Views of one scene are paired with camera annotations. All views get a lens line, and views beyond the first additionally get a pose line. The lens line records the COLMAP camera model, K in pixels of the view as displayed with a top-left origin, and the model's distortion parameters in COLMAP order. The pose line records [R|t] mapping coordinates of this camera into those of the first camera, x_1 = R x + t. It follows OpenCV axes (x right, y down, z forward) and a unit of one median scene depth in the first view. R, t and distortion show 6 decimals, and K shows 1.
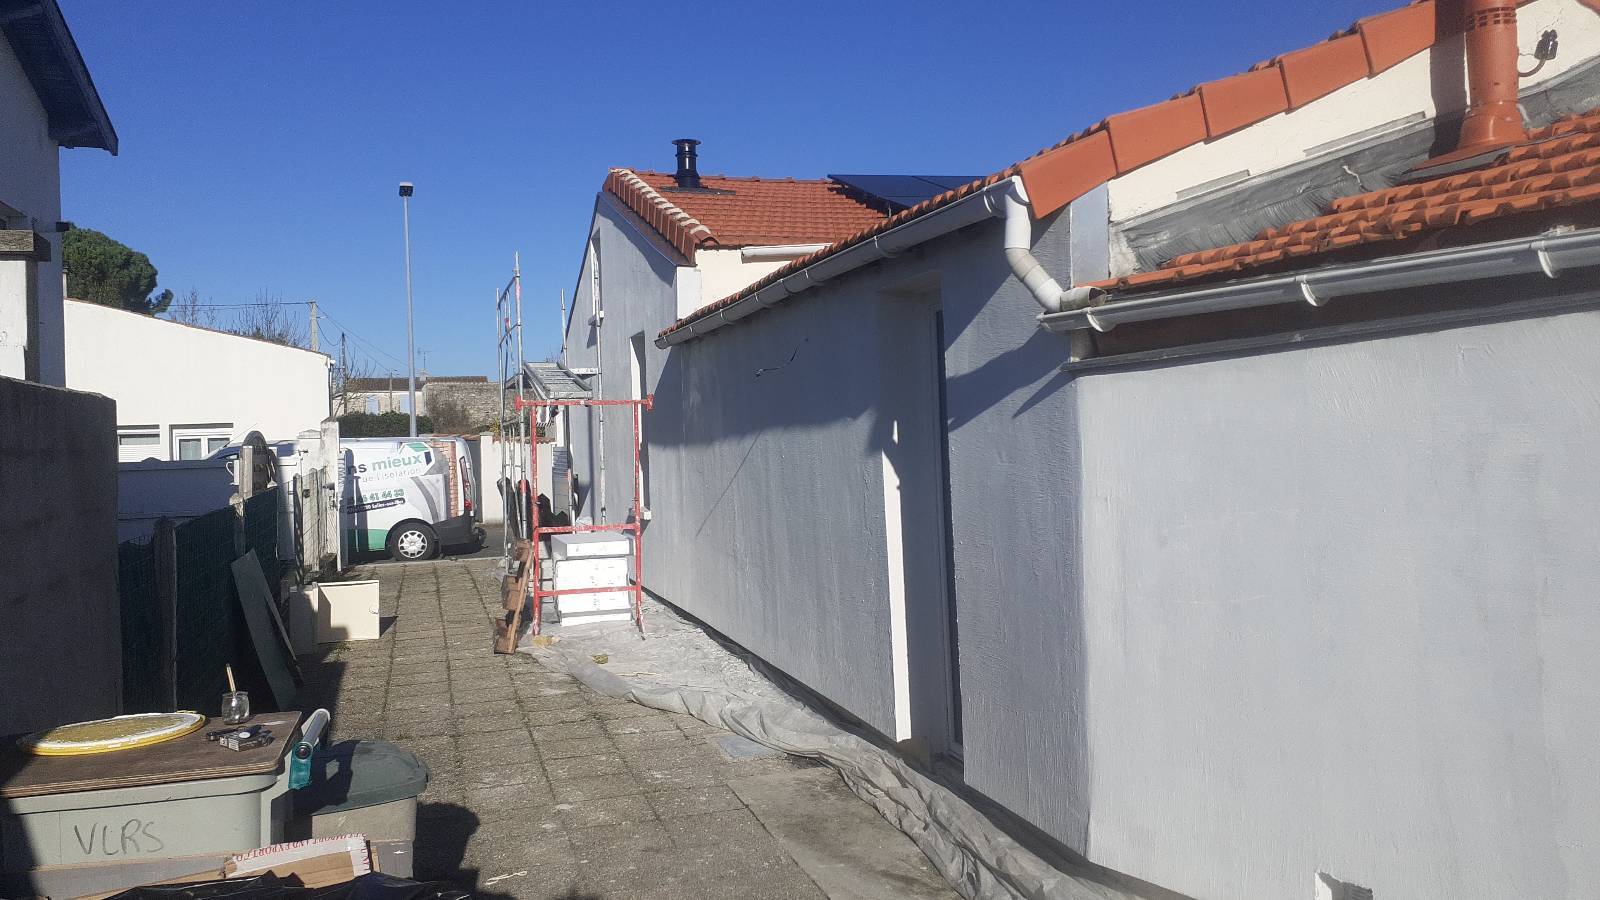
lens RADIAL K [[1258.8, 0, 823.5], [0, 1258.8, 452.8], [0, 0, 1]] dist [0.101958, -0.179853]
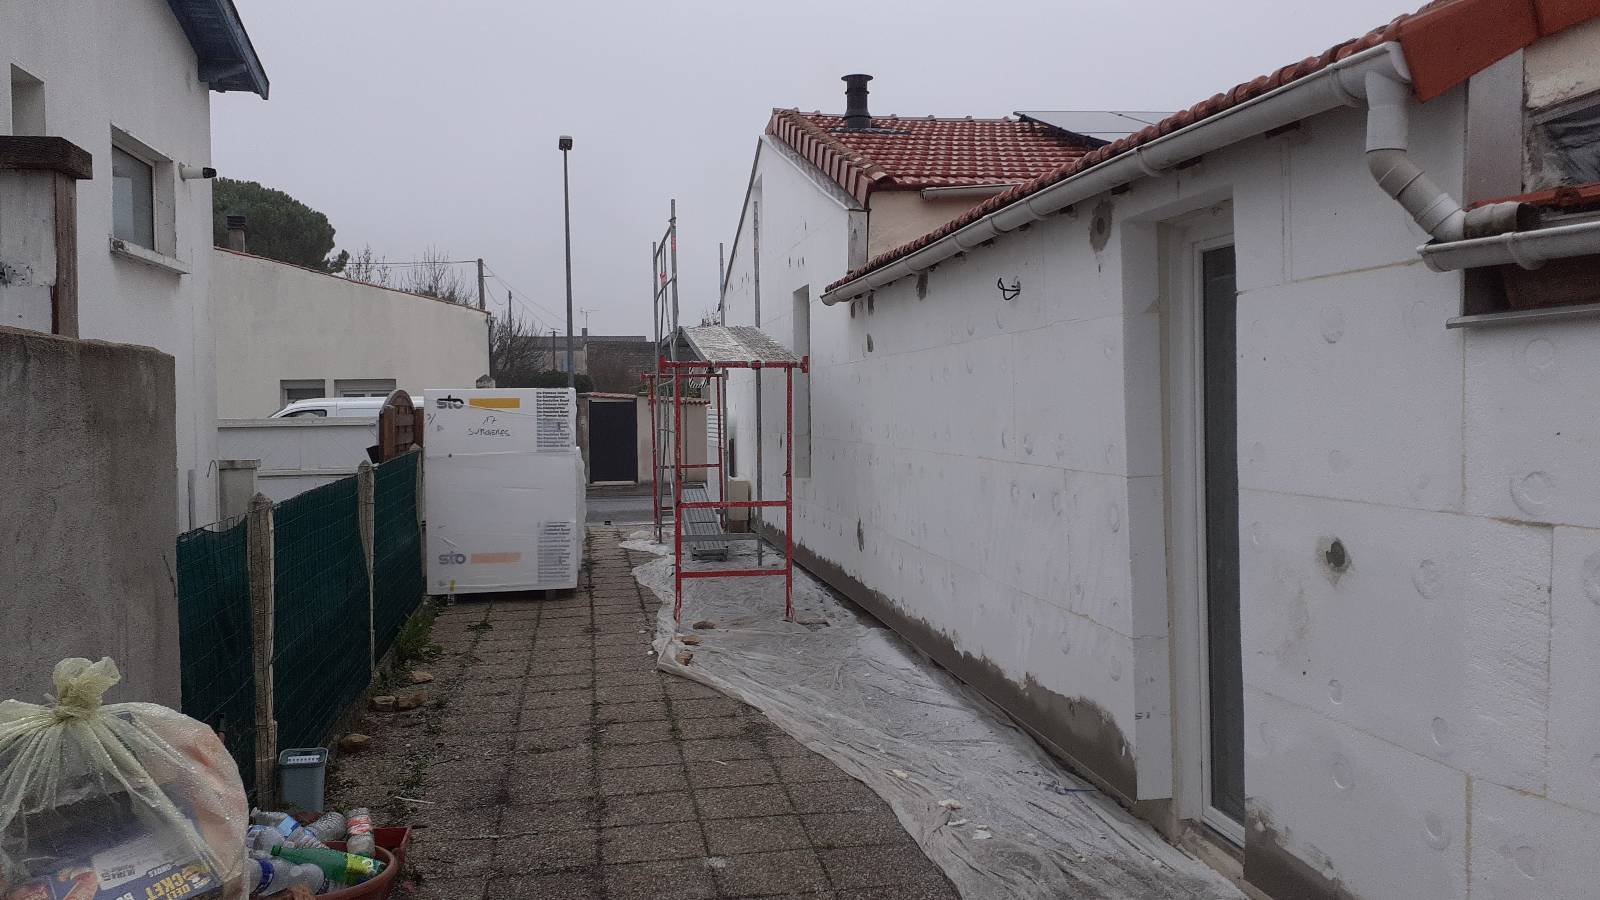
lens RADIAL K [[1288.2, 0, 800.0], [0, 1288.2, 450.0], [0, 0, 1]] dist [0.009023, -0.005602]
pose [[0.990349, 0.022203, -0.136806, -0.021018], [-0.018665, 0.999459, 0.027094, -0.004247], [0.137334, -0.024279, 0.990227, 0.092703]]
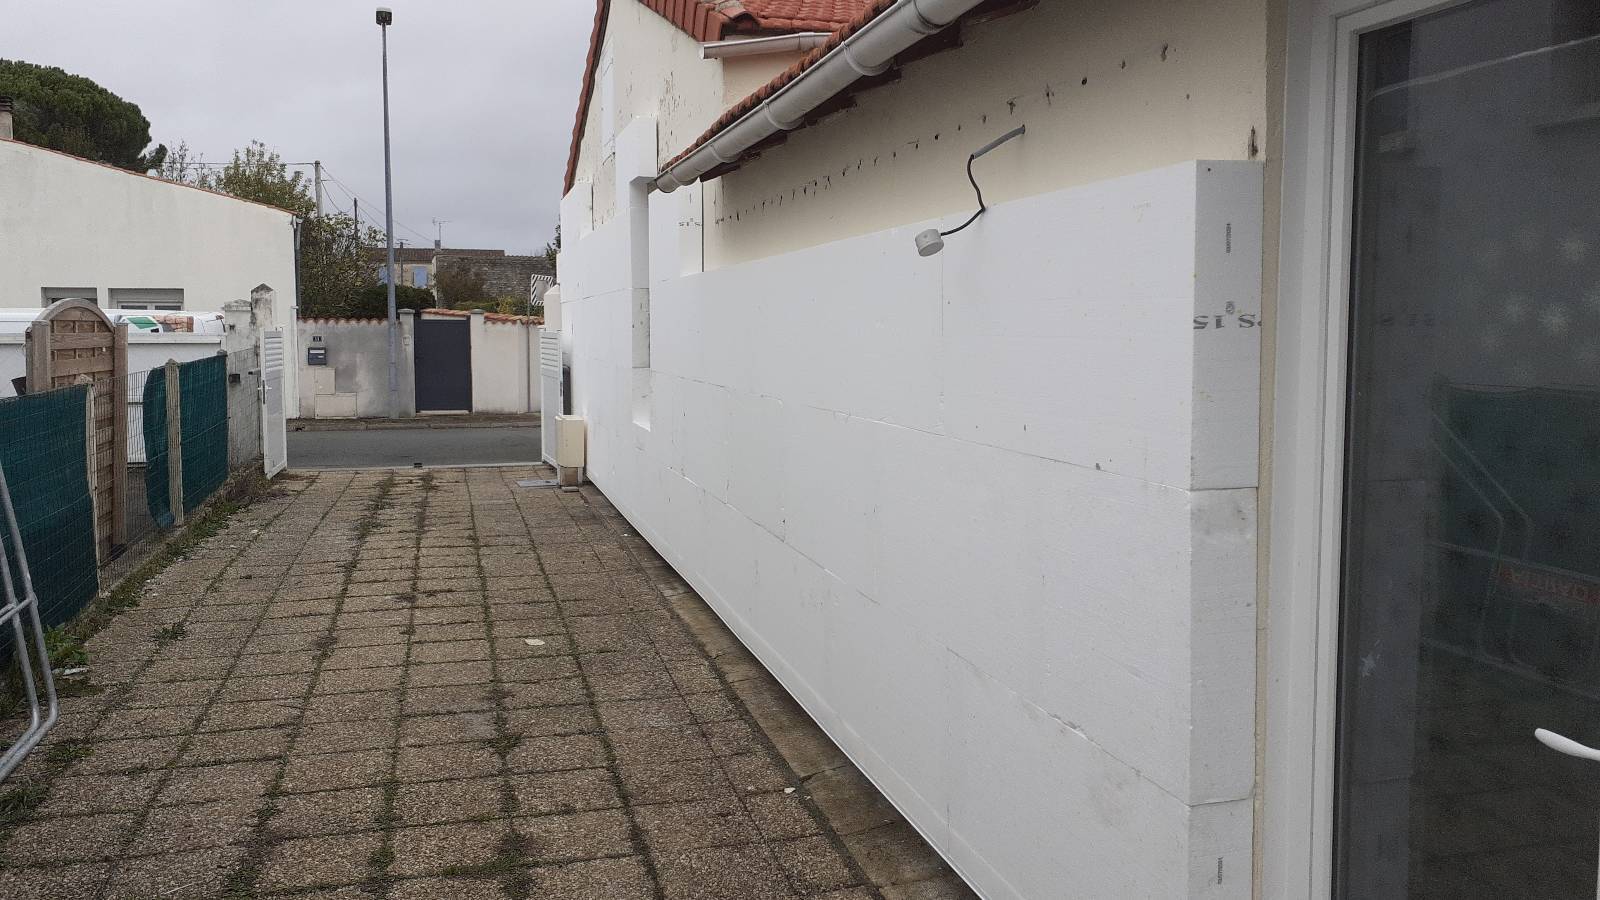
lens RADIAL K [[1258.8, 0, 823.5], [0, 1258.8, 452.8], [0, 0, 1]] dist [0.101958, -0.179853]
pose [[0.999219, 0.034842, -0.018628, -0.029510], [-0.033072, 0.995565, 0.088076, -0.008509], [0.021615, -0.087391, 0.995940, 0.317566]]
